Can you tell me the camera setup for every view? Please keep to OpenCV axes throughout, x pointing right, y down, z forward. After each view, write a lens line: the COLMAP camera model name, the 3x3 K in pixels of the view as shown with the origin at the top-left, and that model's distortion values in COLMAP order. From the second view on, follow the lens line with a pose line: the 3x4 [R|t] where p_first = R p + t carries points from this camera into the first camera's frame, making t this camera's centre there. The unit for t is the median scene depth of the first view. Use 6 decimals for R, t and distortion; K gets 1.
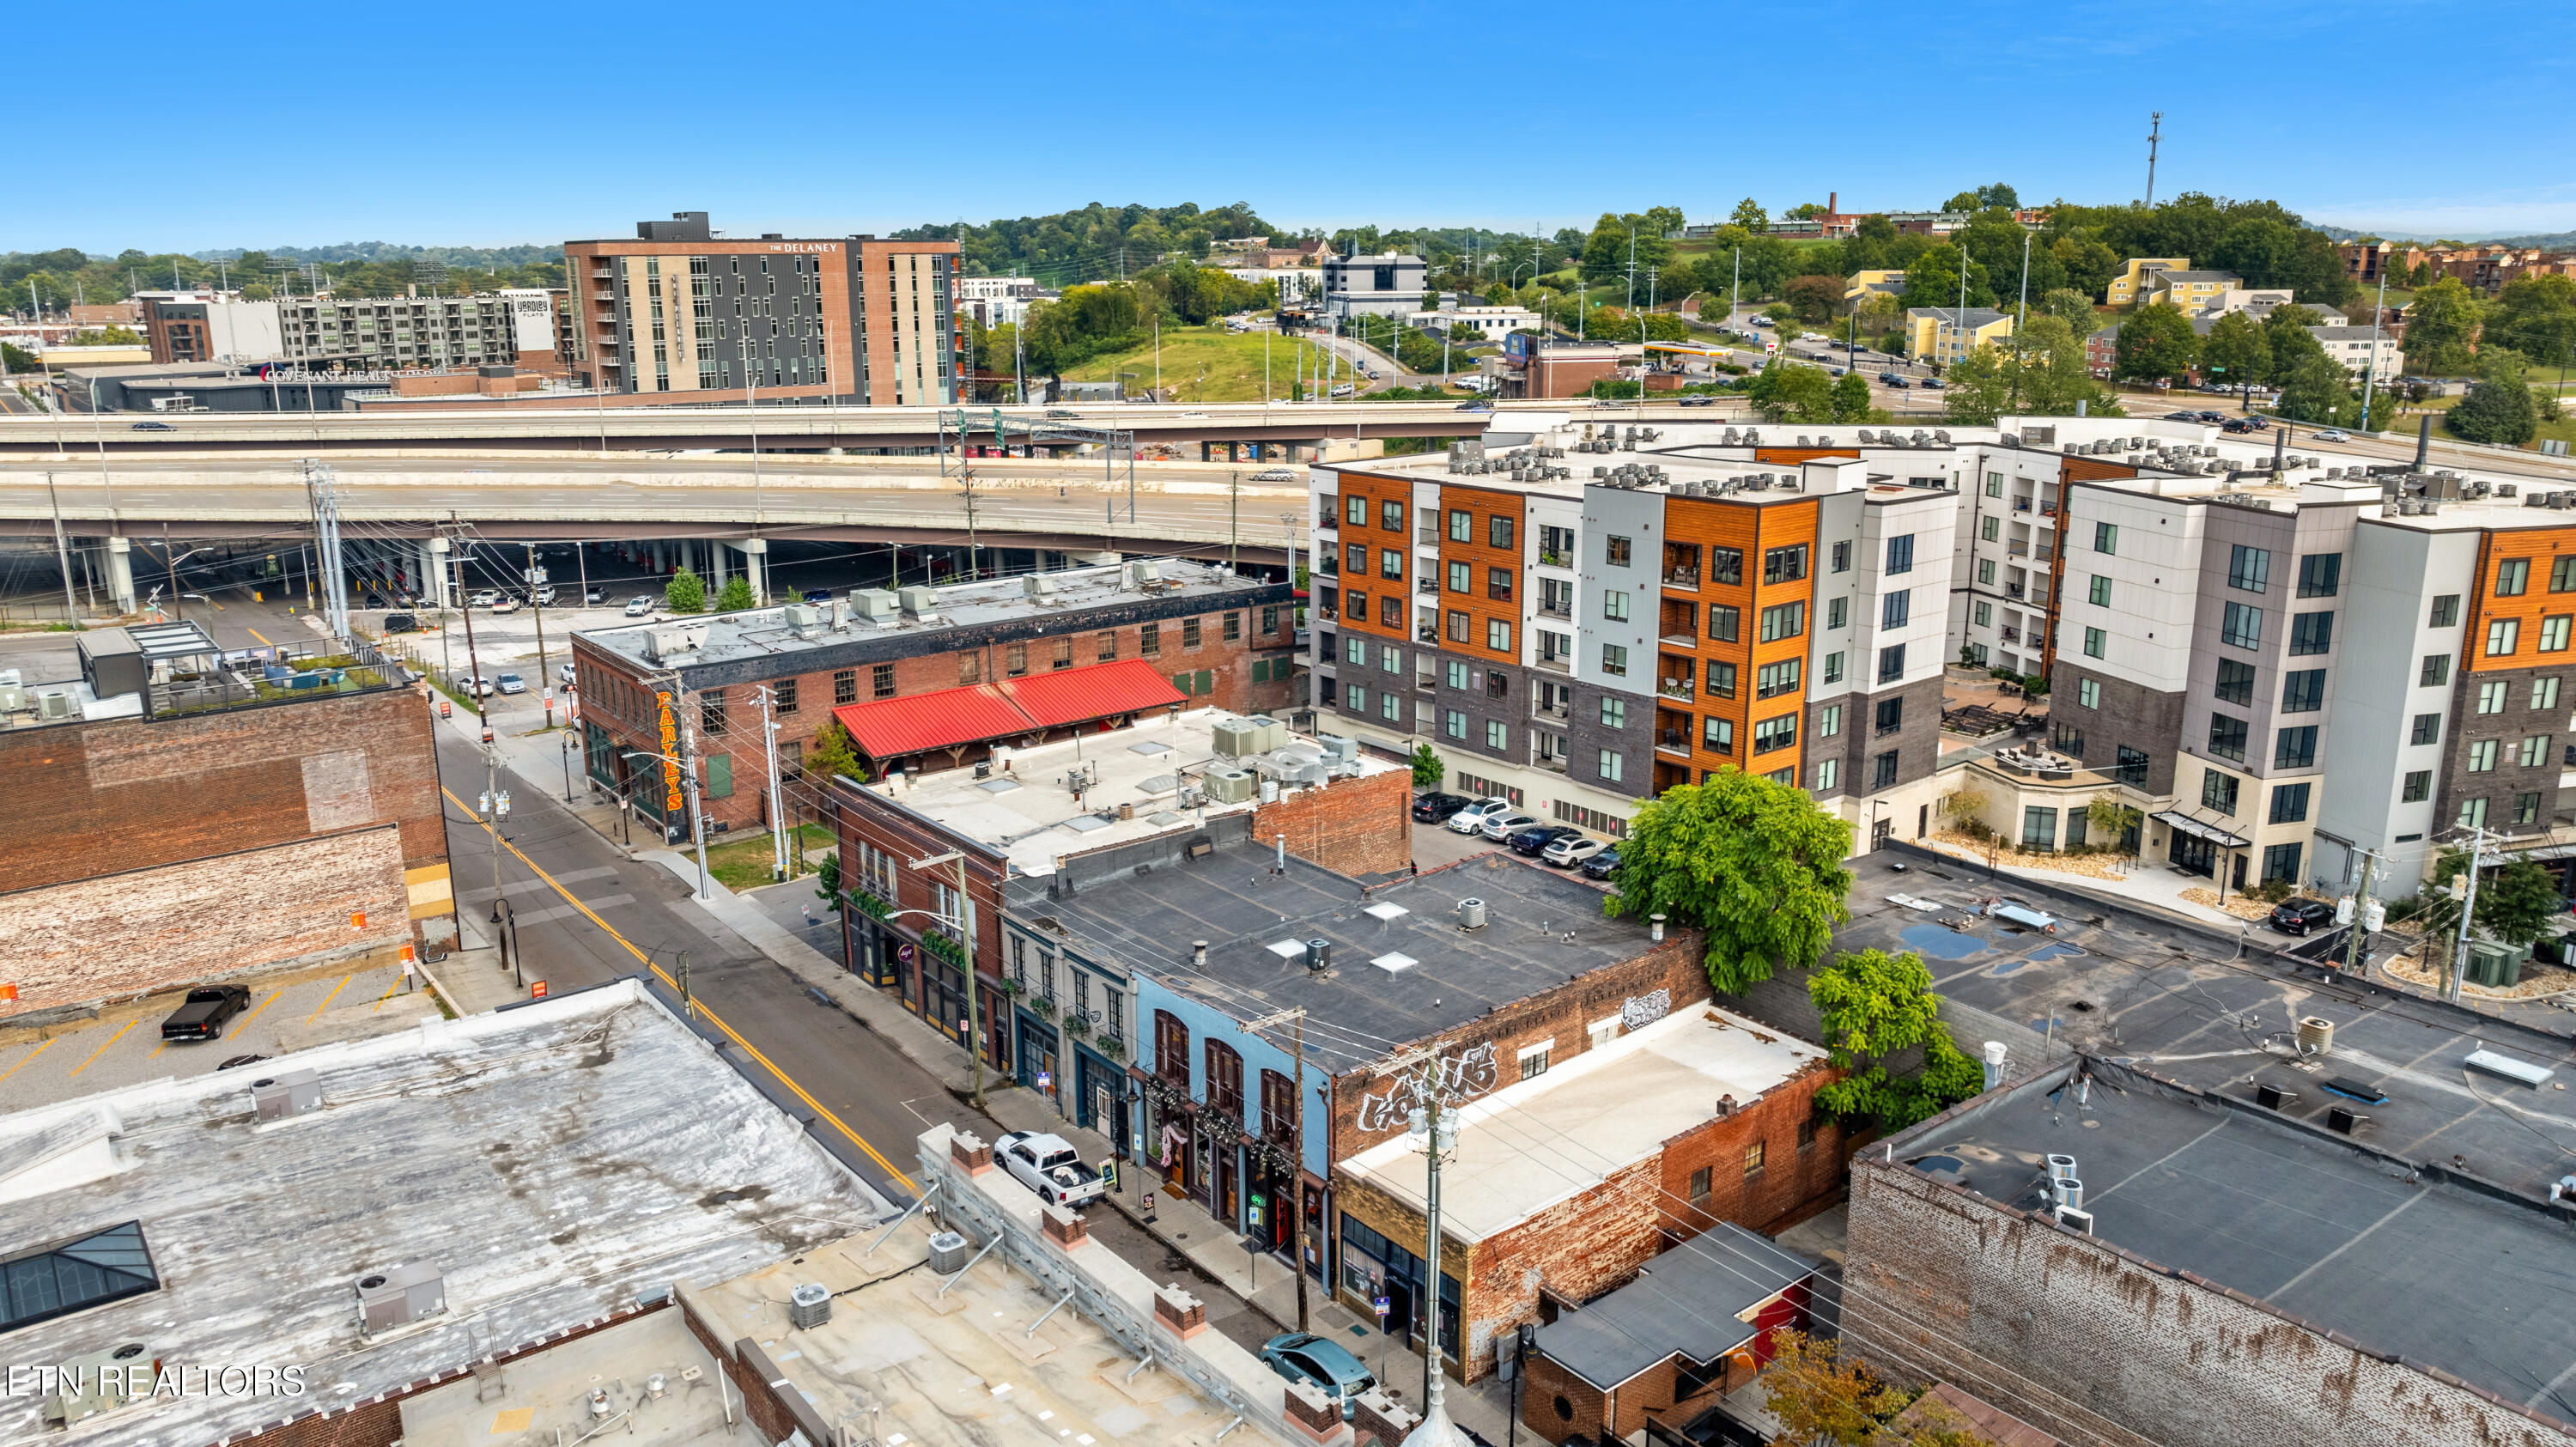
lens RADIAL K [[1811.2, 0, 1294.4], [0, 1811.2, 725.6], [0, 0, 1]] dist [-0.019704, 0.006956]
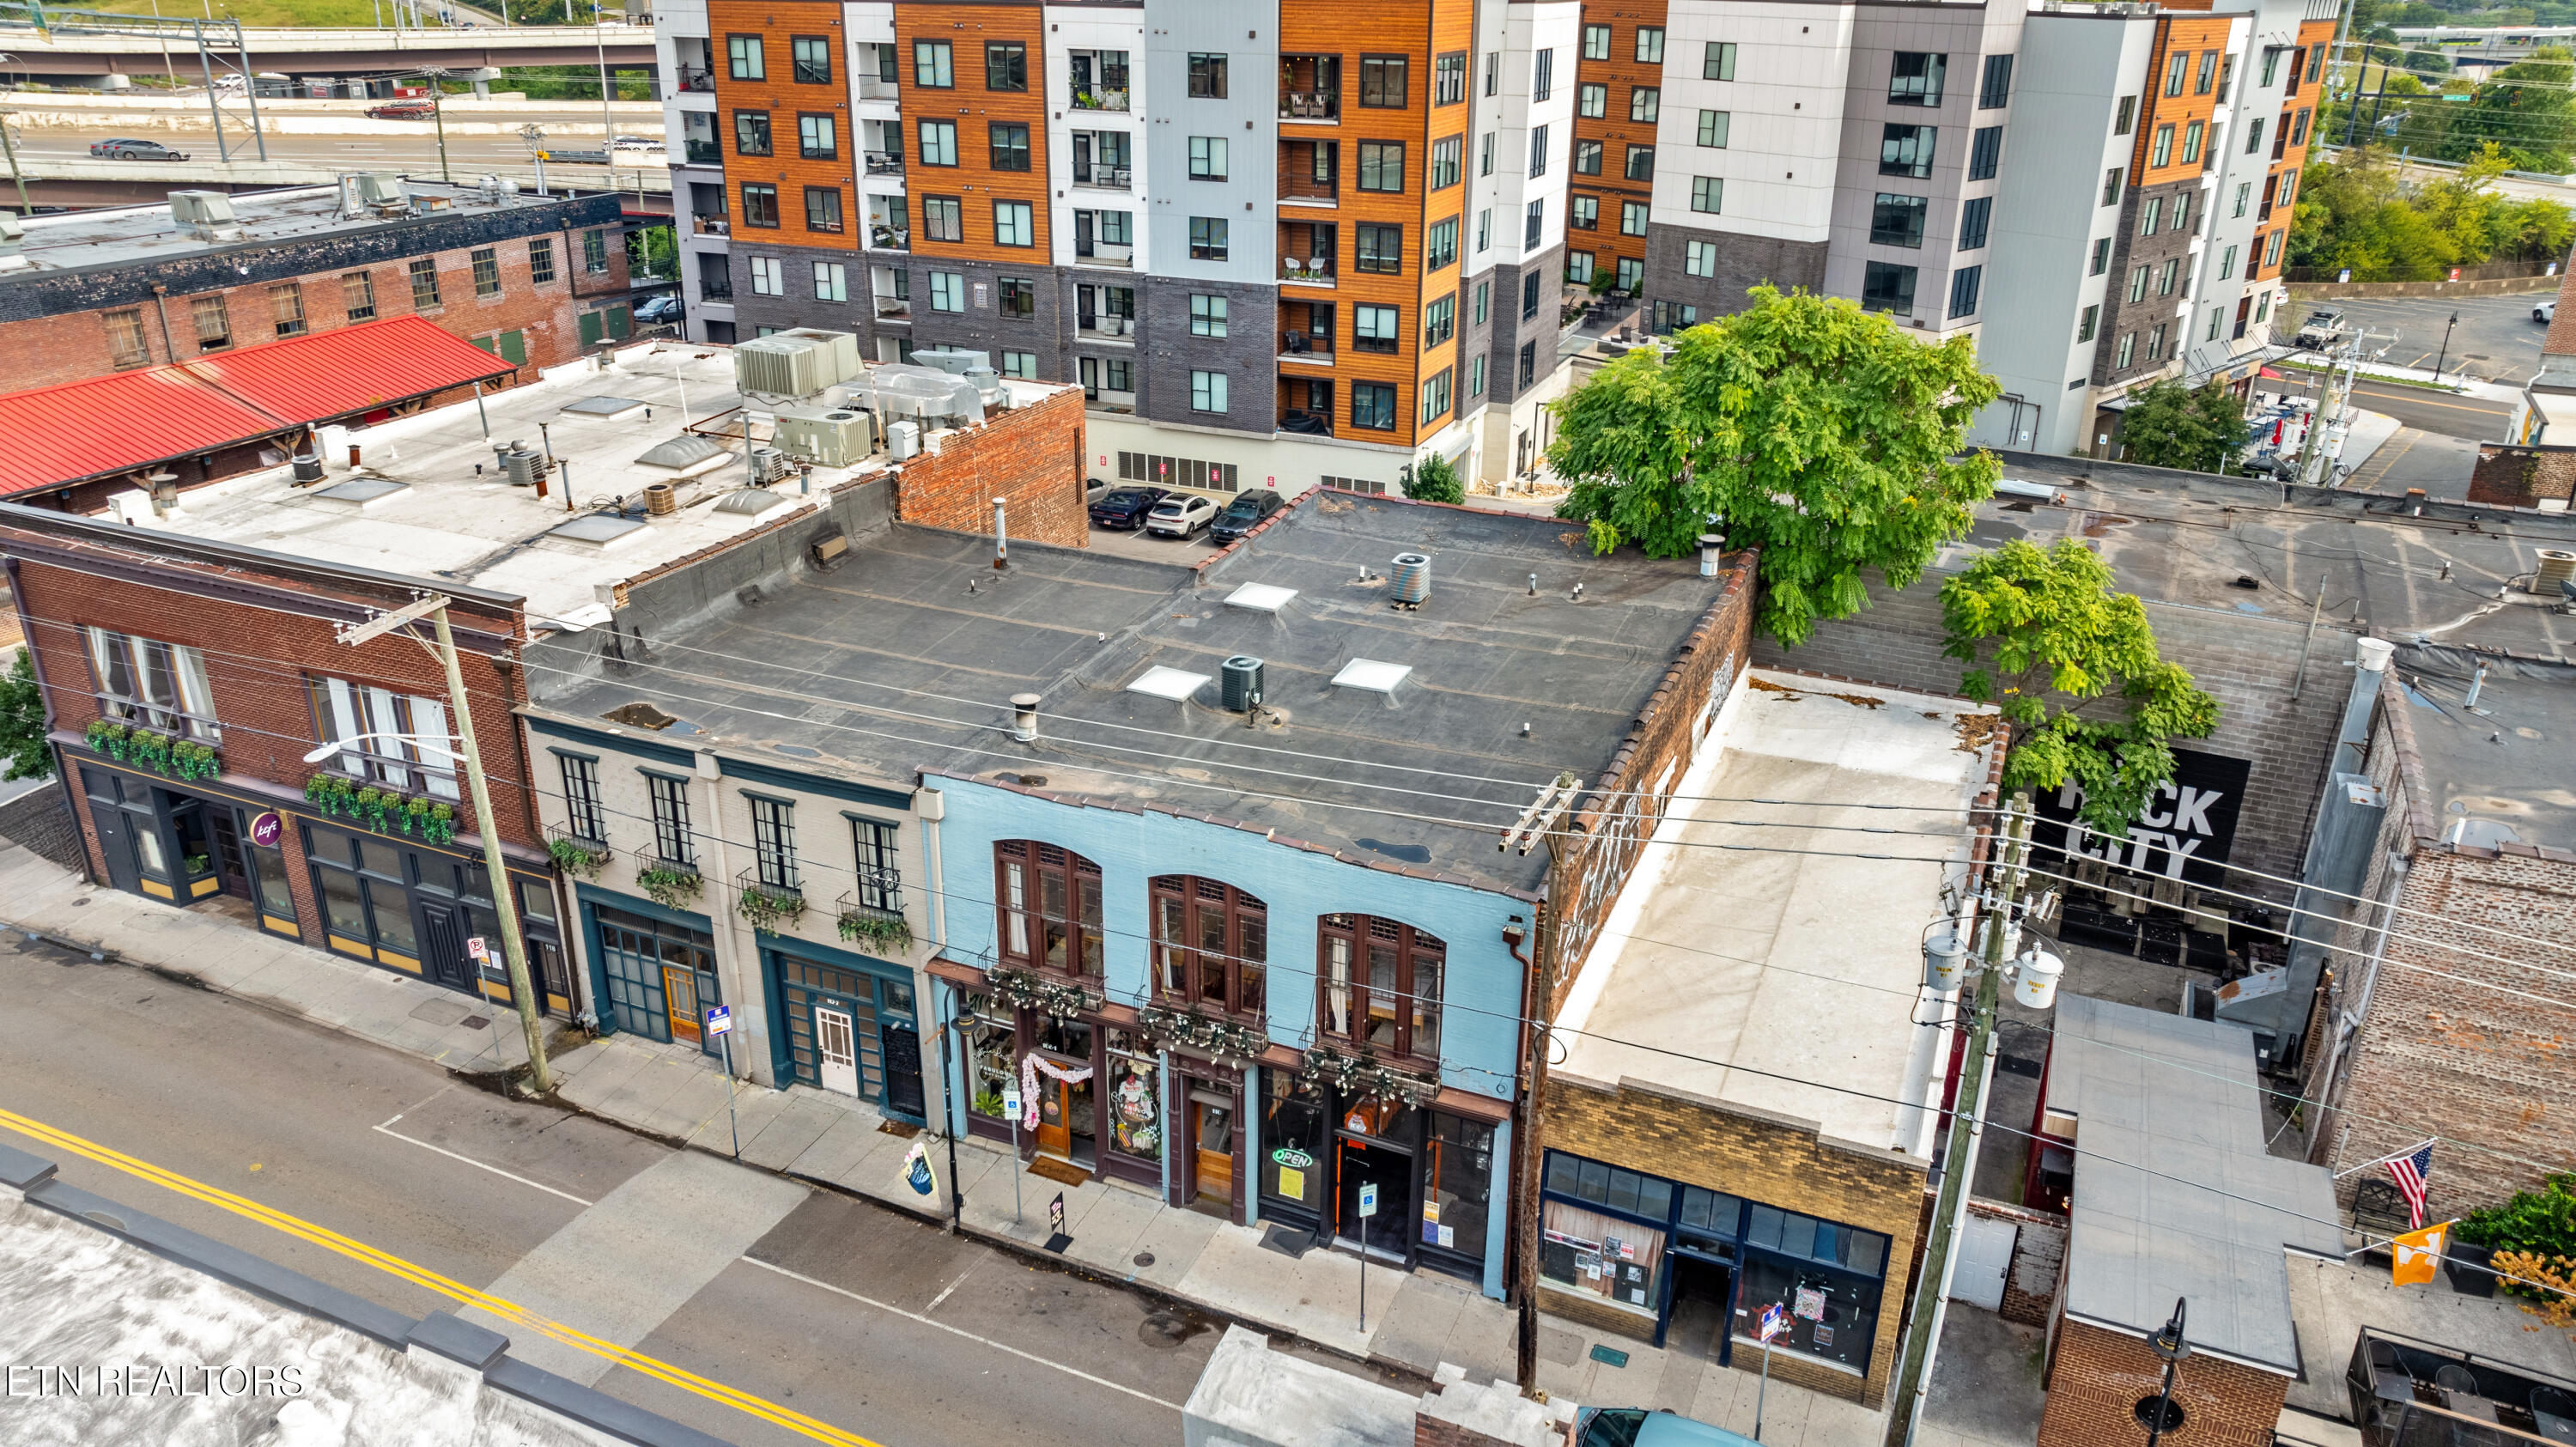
lens RADIAL K [[1811.2, 0, 1287.5], [0, 1811.2, 727.7], [0, 0, 1]] dist [-0.019704, 0.006956]
pose [[0.883131, -0.168940, 0.437652, -0.141447], [0.100123, 0.979288, 0.175983, 0.030335], [-0.458318, -0.111597, 0.881754, 0.342513]]
